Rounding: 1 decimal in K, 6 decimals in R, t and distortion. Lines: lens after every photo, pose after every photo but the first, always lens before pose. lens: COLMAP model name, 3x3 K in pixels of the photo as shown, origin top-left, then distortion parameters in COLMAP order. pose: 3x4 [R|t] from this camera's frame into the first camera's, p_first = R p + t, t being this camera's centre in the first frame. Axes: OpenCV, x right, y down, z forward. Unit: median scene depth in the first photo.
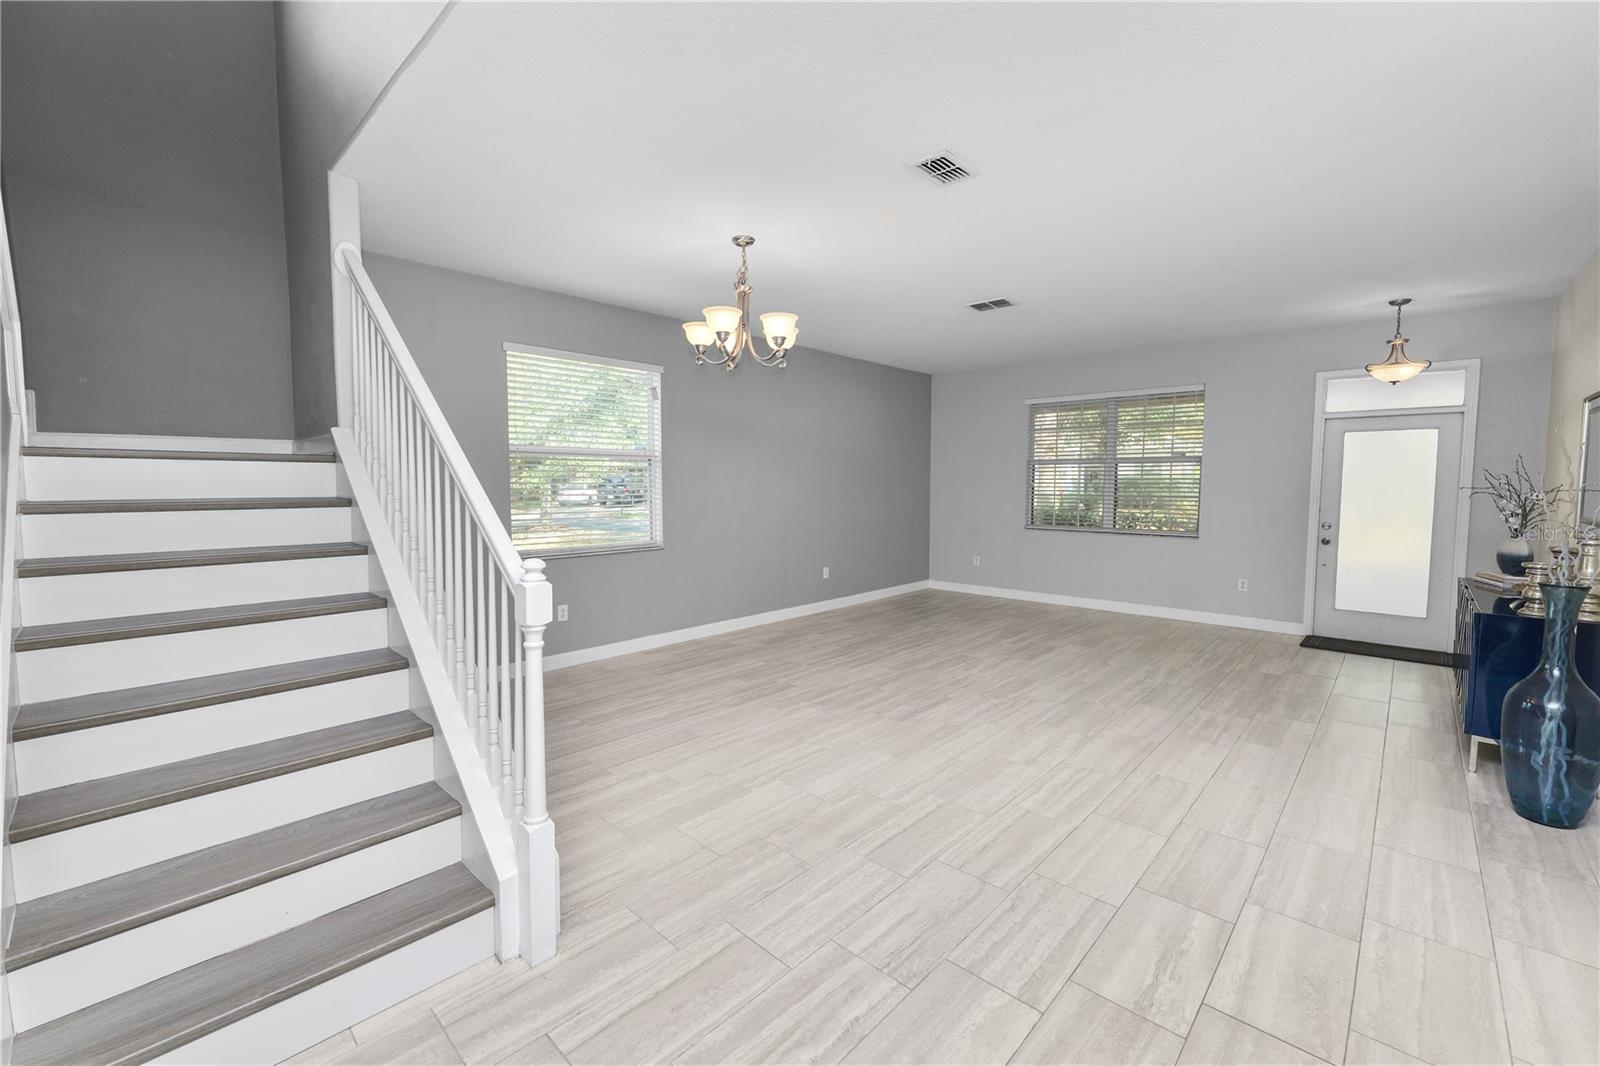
lens RADIAL K [[653.4, 0, 801.0], [0, 653.4, 528.1], [0, 0, 1]] dist [-0.012305, 0.000957]
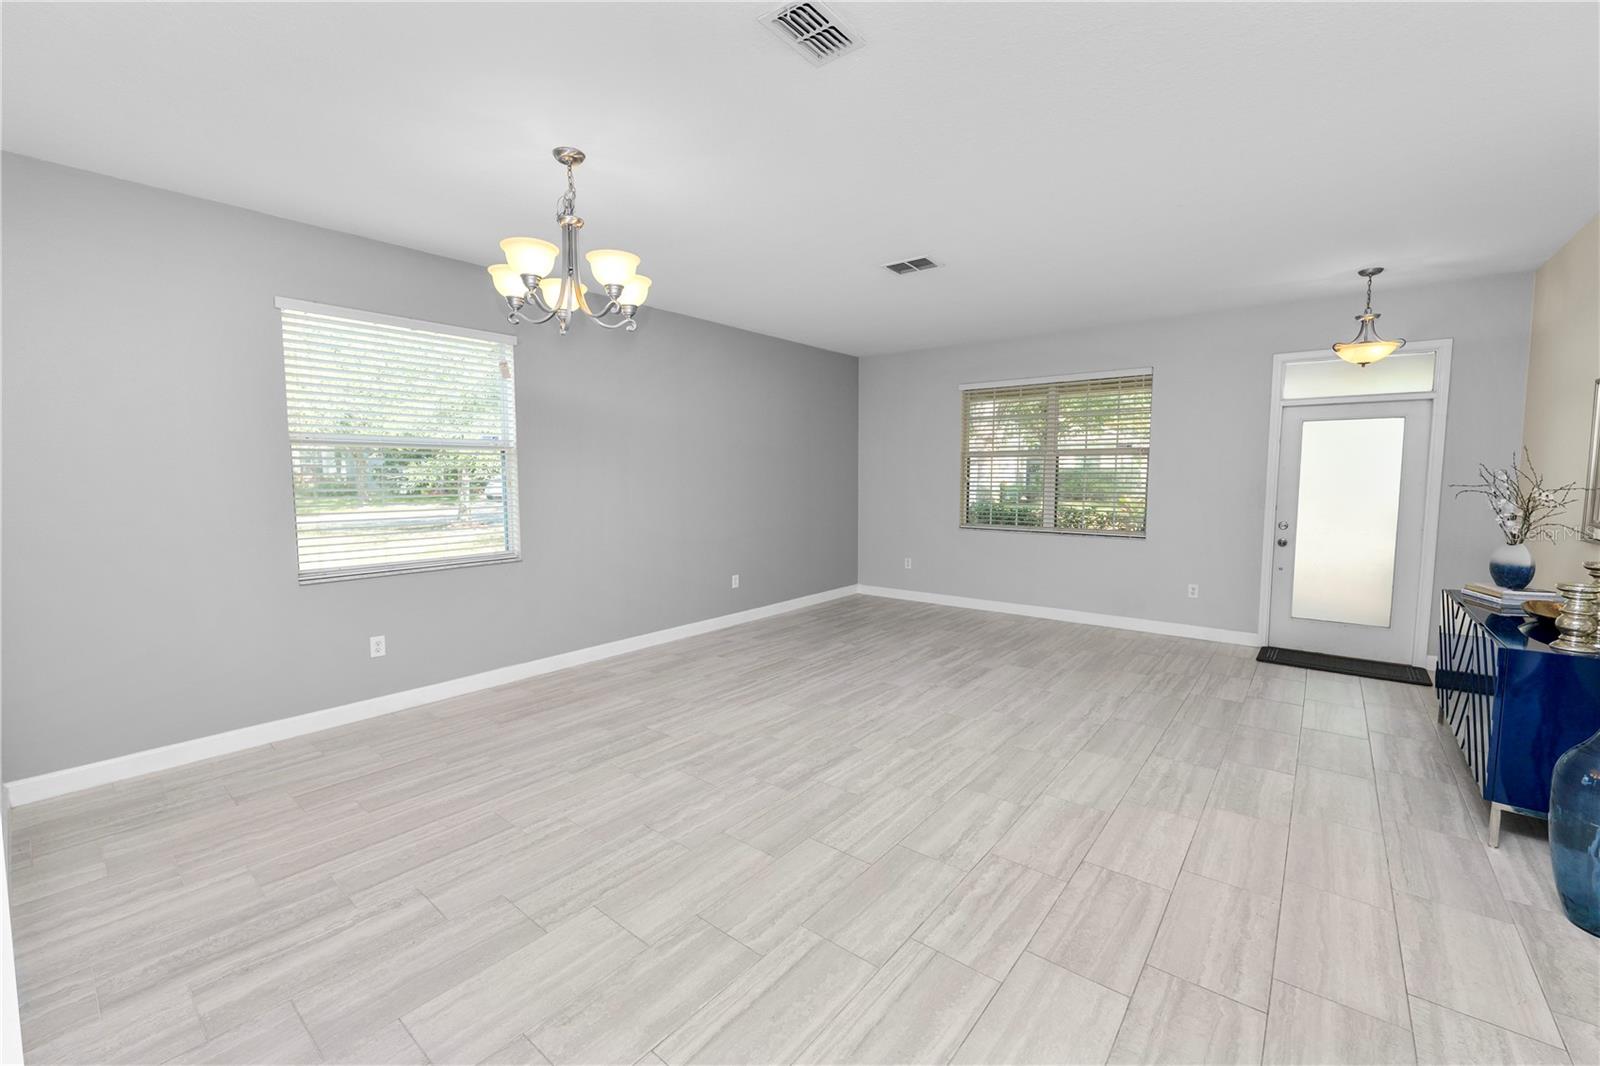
lens RADIAL K [[653.4, 0, 801.3], [0, 653.4, 529.3], [0, 0, 1]] dist [-0.012305, 0.000957]
pose [[0.997074, -0.008388, 0.075984, 0.103685], [0.007279, 0.999863, 0.014863, -0.023098], [-0.076098, -0.014266, 0.996998, 0.213134]]
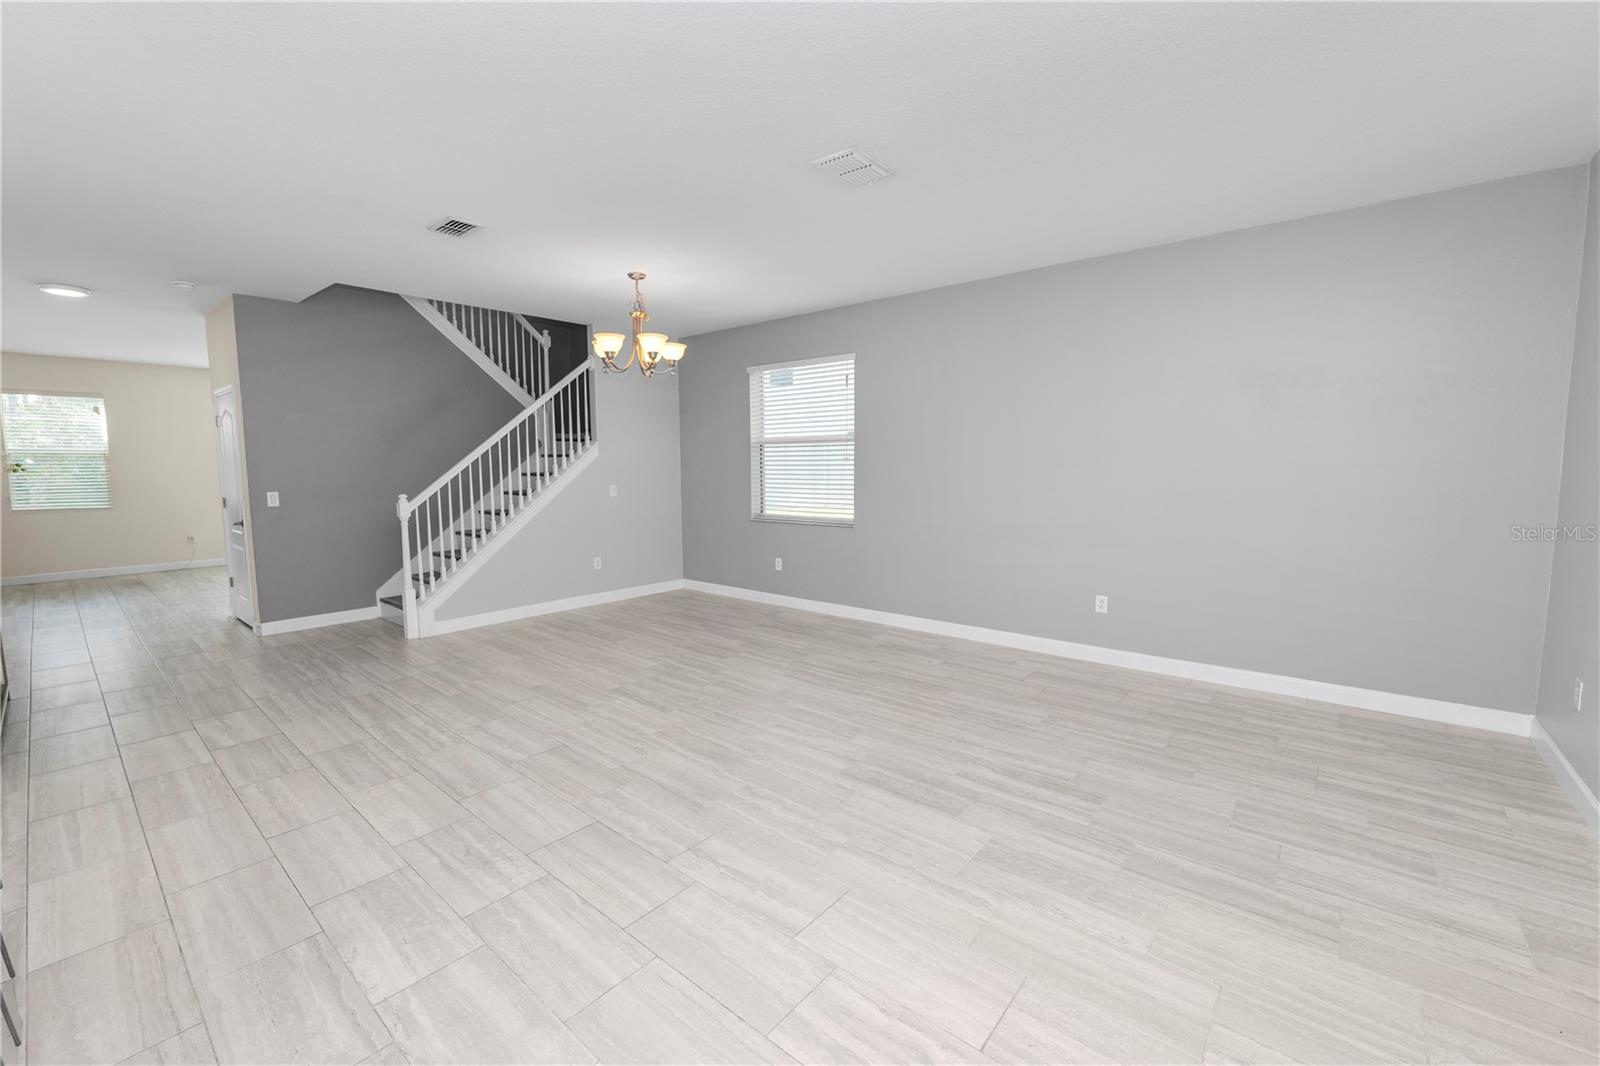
lens RADIAL K [[653.4, 0, 799.3], [0, 653.4, 529.8], [0, 0, 1]] dist [-0.012305, 0.000957]
pose [[0.057494, 0.098905, -0.993435, 1.117189], [-0.063193, 0.993446, 0.095249, -0.079578], [0.996344, 0.057302, 0.063367, 1.135890]]
